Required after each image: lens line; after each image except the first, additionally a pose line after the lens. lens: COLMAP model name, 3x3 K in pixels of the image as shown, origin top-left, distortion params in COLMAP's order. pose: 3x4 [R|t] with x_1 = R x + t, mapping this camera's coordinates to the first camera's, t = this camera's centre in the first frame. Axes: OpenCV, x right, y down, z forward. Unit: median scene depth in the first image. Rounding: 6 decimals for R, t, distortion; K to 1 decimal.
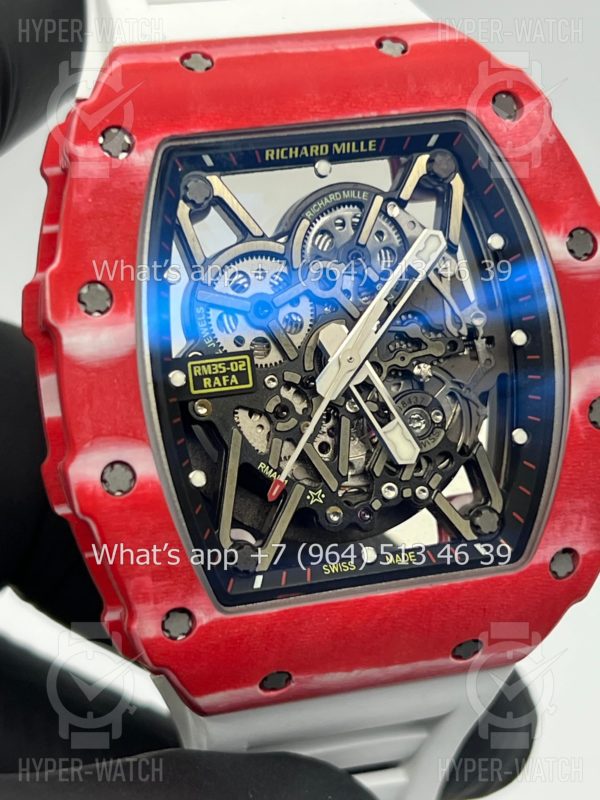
lens RADIAL K [[1906.9, 0, 300.0], [0, 1906.9, 400.0], [0, 0, 1]] dist [0.158936, -0.084872]
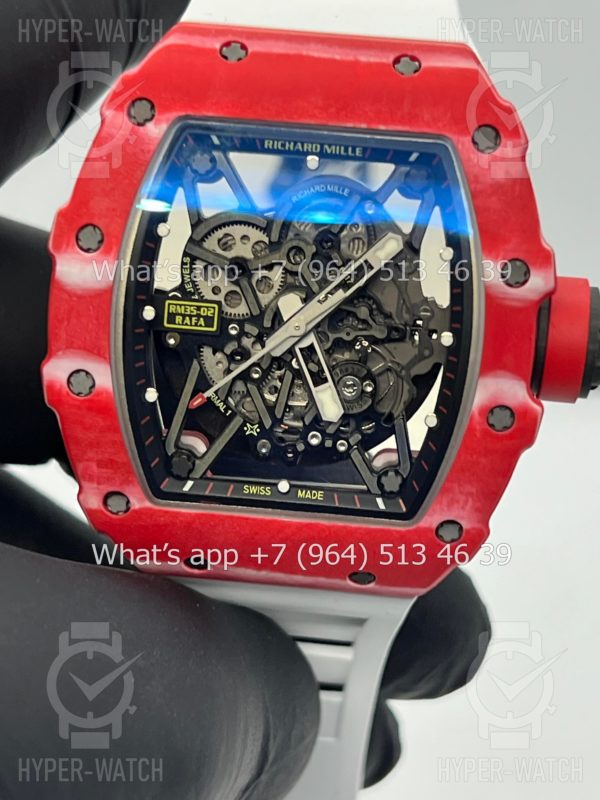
lens RADIAL K [[1906.9, 0, 300.0], [0, 1906.9, 400.0], [0, 0, 1]] dist [0.158936, -0.084872]
pose [[0.934375, 0.243223, -0.260357, 0.347235], [-0.199299, 0.962522, 0.183931, -0.195875], [0.295335, -0.119971, 0.947831, -0.137609]]
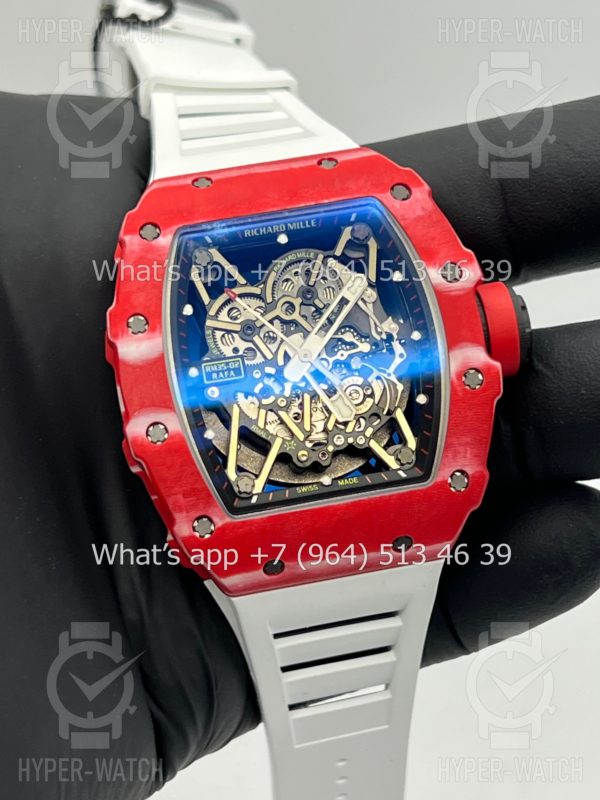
lens RADIAL K [[1854.1, 0, 300.0], [0, 1854.1, 400.0], [0, 0, 1]] dist [0.203285, 0.195795]
pose [[0.985440, -0.081818, -0.149042, 0.244622], [0.060977, 0.988357, -0.139398, 0.225510], [0.158712, 0.128280, 0.978956, -0.486825]]
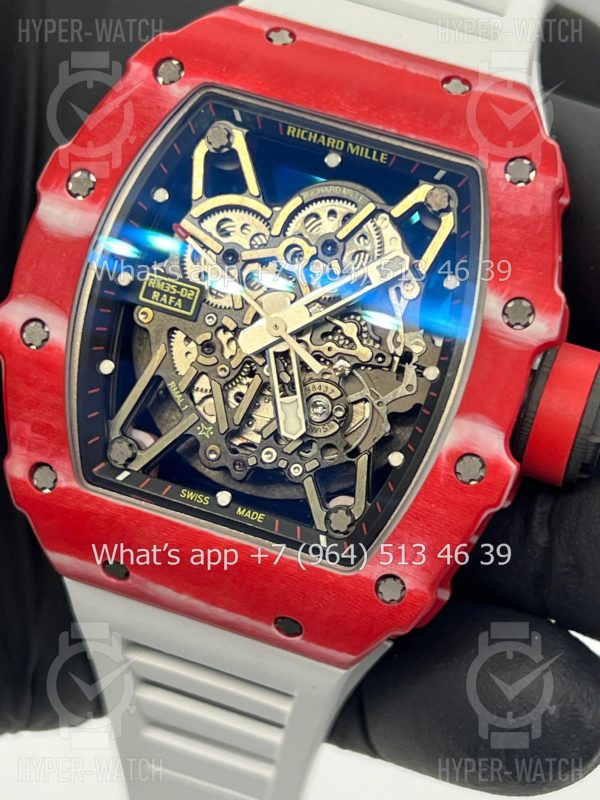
lens RADIAL K [[1906.9, 0, 300.0], [0, 1906.9, 400.0], [0, 0, 1]] dist [0.158936, -0.084872]
pose [[0.829148, 0.386450, -0.403944, 0.492422], [-0.406016, 0.912988, 0.040048, -0.032055], [0.384272, 0.130802, 0.913907, 0.008349]]
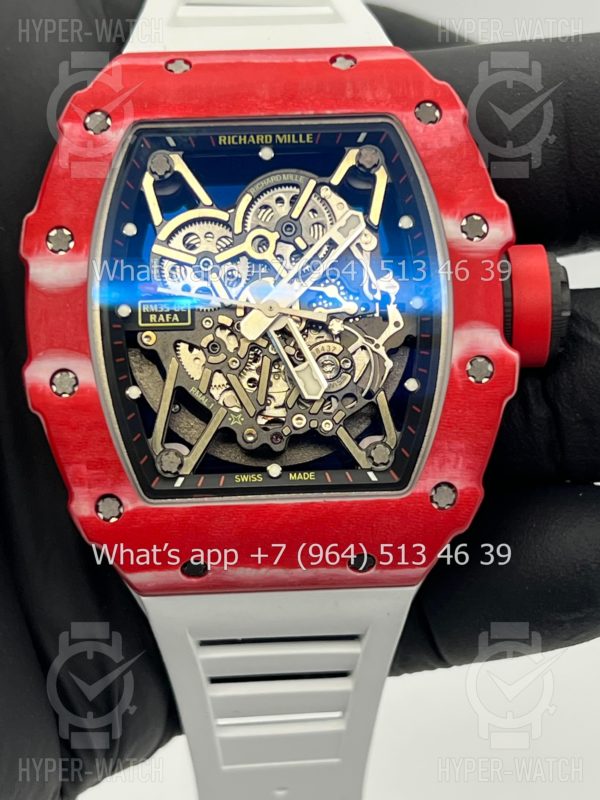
lens RADIAL K [[1906.9, 0, 300.0], [0, 1906.9, 400.0], [0, 0, 1]] dist [0.158936, -0.084872]
pose [[0.970899, 0.072207, -0.228343, 0.324840], [-0.088021, 0.994320, -0.059835, 0.107543], [0.222726, 0.078192, 0.971740, -0.176968]]
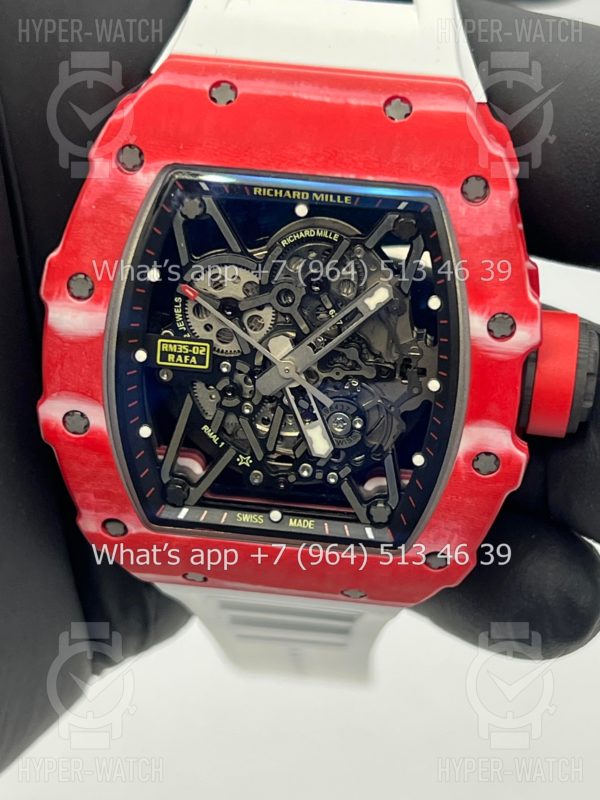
lens RADIAL K [[1906.9, 0, 300.0], [0, 1906.9, 400.0], [0, 0, 1]] dist [0.158936, -0.084872]
pose [[0.921003, 0.293447, -0.256209, 0.347162], [-0.191589, 0.913864, 0.357976, -0.435314], [0.339187, -0.280610, 0.897892, -0.090815]]
